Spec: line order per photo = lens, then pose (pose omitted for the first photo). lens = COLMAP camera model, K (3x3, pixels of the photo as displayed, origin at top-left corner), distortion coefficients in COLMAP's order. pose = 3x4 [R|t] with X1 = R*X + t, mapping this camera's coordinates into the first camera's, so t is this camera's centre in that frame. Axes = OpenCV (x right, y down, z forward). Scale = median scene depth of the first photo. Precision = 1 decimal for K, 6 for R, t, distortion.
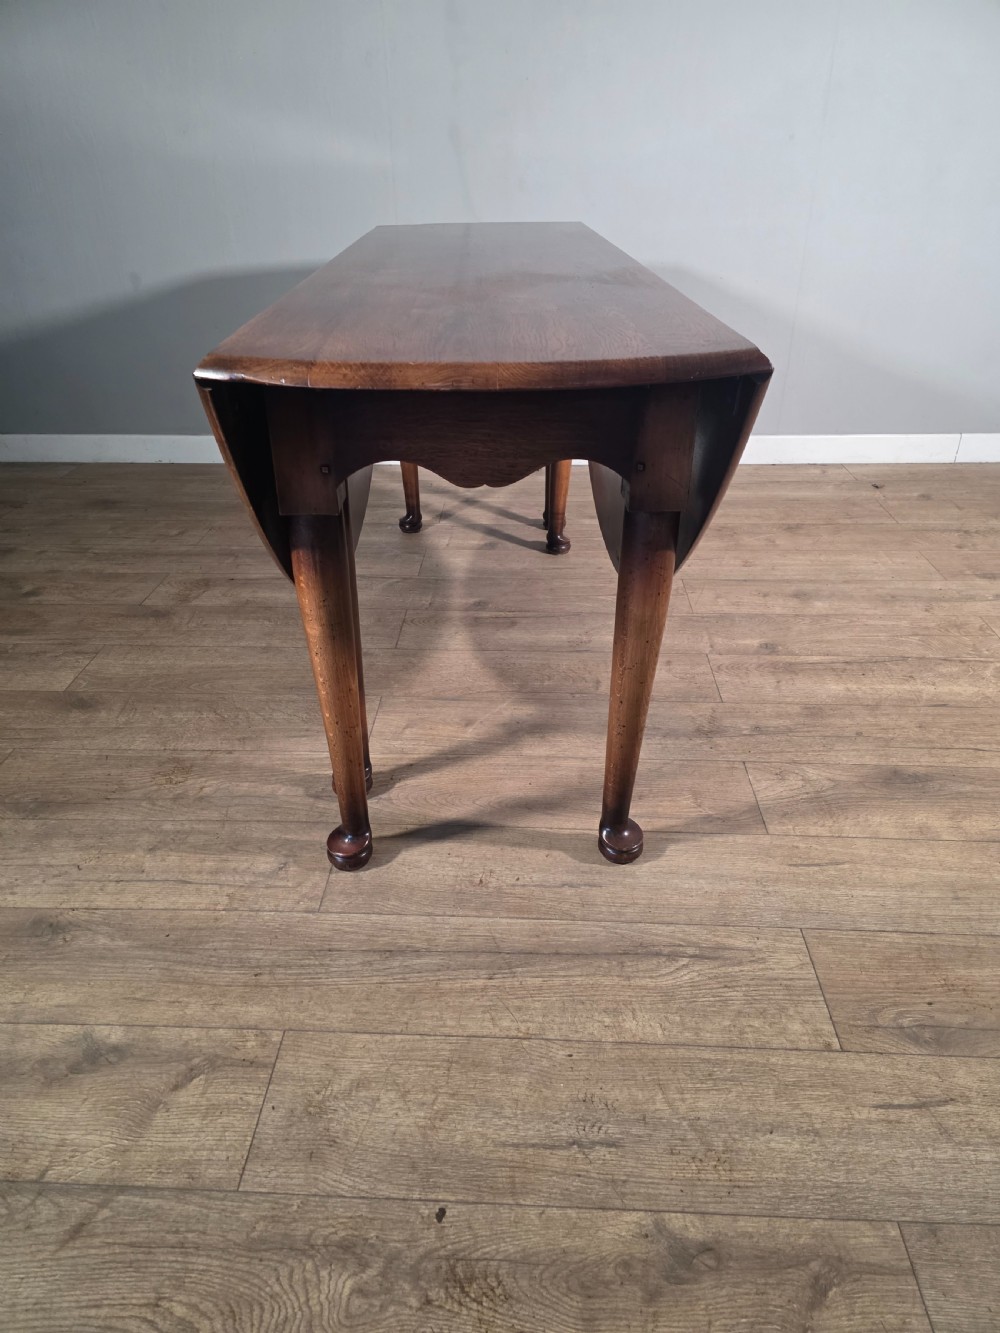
lens RADIAL K [[907.3, 0, 496.5], [0, 907.3, 669.1], [0, 0, 1]] dist [0.061672, -0.069001]
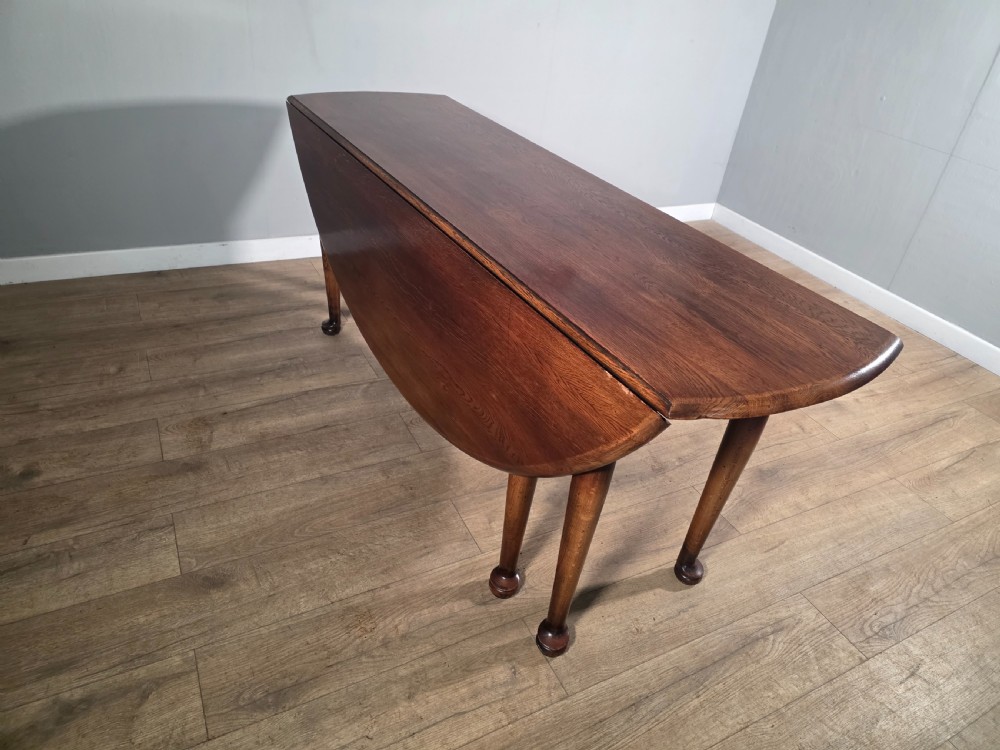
lens RADIAL K [[680.6, 0, 515.2], [0, 680.6, 361.0], [0, 0, 1]] dist [0.061672, -0.069001]
pose [[0.851642, -0.176433, 0.493535, -0.706724], [0.137076, 0.983842, 0.115173, -0.381115], [-0.505881, -0.030434, 0.862066, 0.142657]]
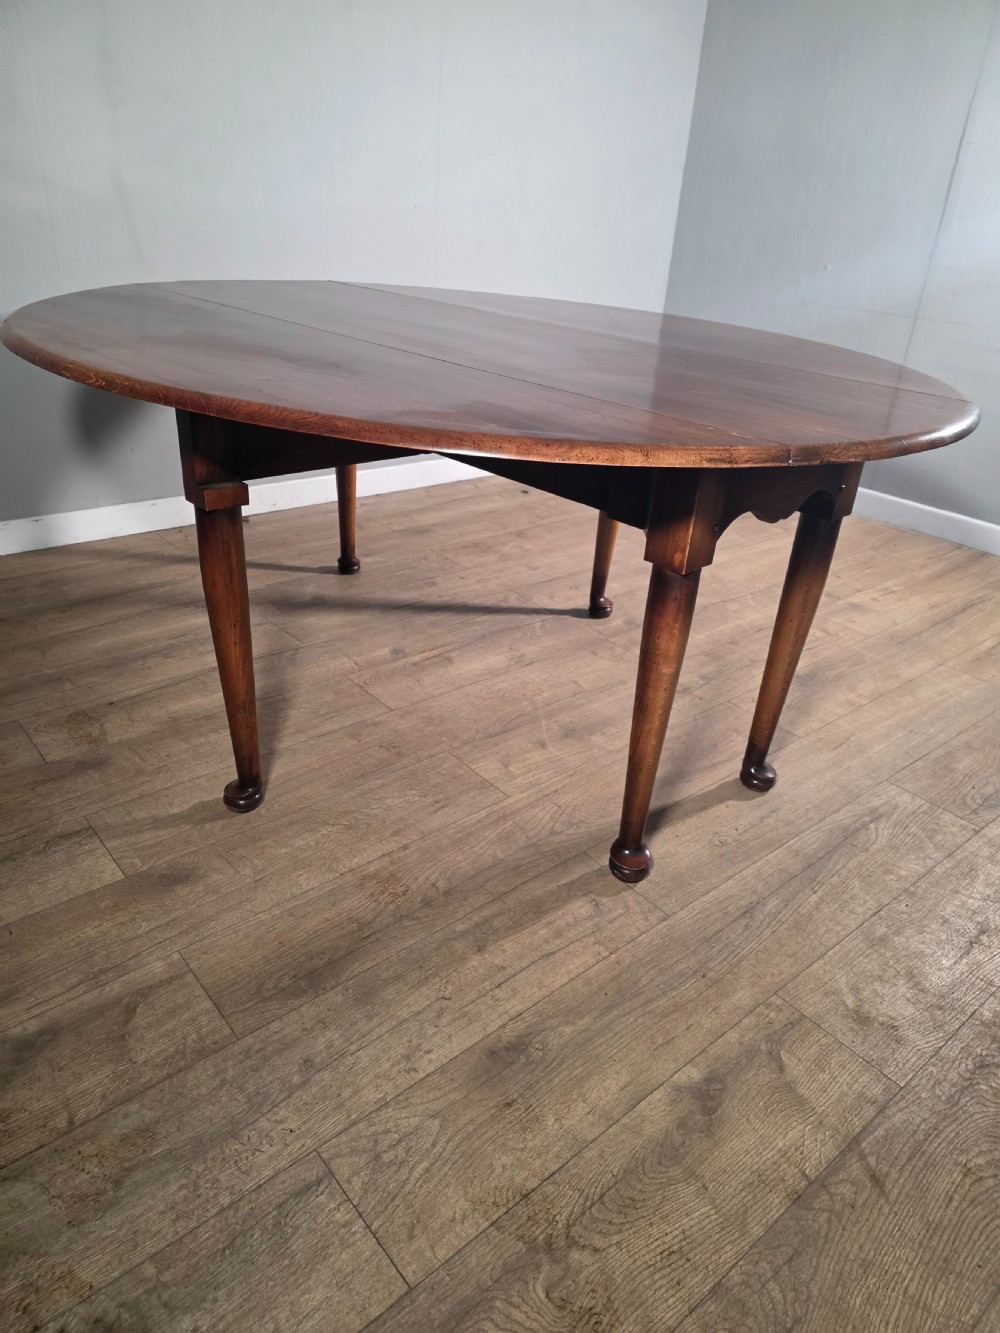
lens RADIAL K [[907.3, 0, 514.7], [0, 907.3, 664.1], [0, 0, 1]] dist [0.061672, -0.069001]
pose [[0.725324, -0.262547, 0.636376, -0.982249], [0.274781, 0.958000, 0.082049, -0.180518], [-0.631190, 0.115352, 0.767003, 0.220104]]
